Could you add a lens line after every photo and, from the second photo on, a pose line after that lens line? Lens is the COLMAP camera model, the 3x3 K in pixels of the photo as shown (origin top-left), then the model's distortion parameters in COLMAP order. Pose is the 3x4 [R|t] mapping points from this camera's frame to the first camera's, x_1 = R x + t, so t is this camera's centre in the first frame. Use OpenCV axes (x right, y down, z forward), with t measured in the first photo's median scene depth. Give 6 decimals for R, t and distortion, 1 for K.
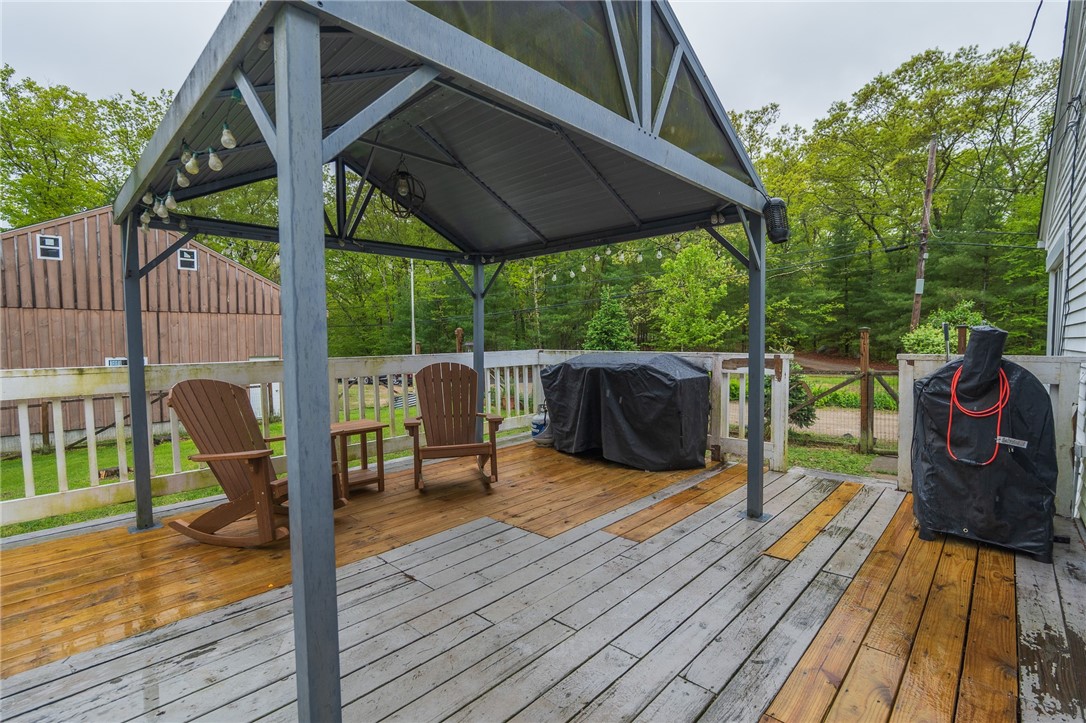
lens RADIAL K [[501.9, 0, 546.8], [0, 501.9, 358.4], [0, 0, 1]] dist [-0.017641, 0.002379]
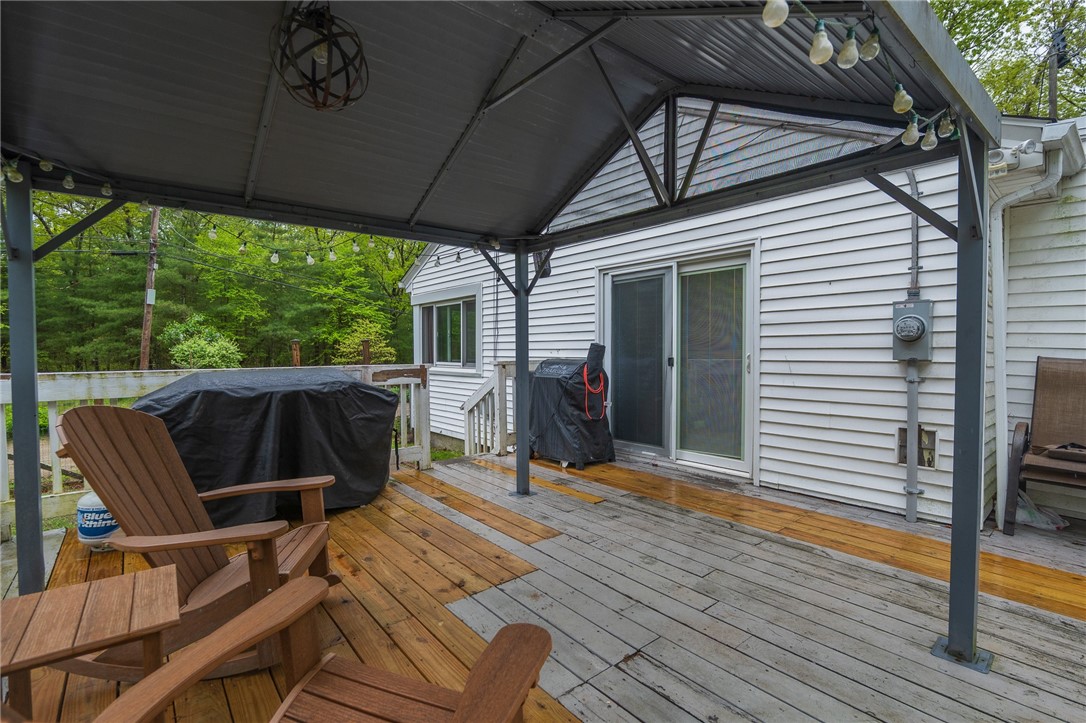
lens RADIAL K [[501.9, 0, 544.2], [0, 501.9, 361.0], [0, 0, 1]] dist [-0.017641, 0.002379]
pose [[0.128083, -0.021653, 0.991527, -0.744788], [0.039334, 0.999086, 0.016737, -0.029204], [-0.990983, 0.036857, 0.128817, 0.718911]]
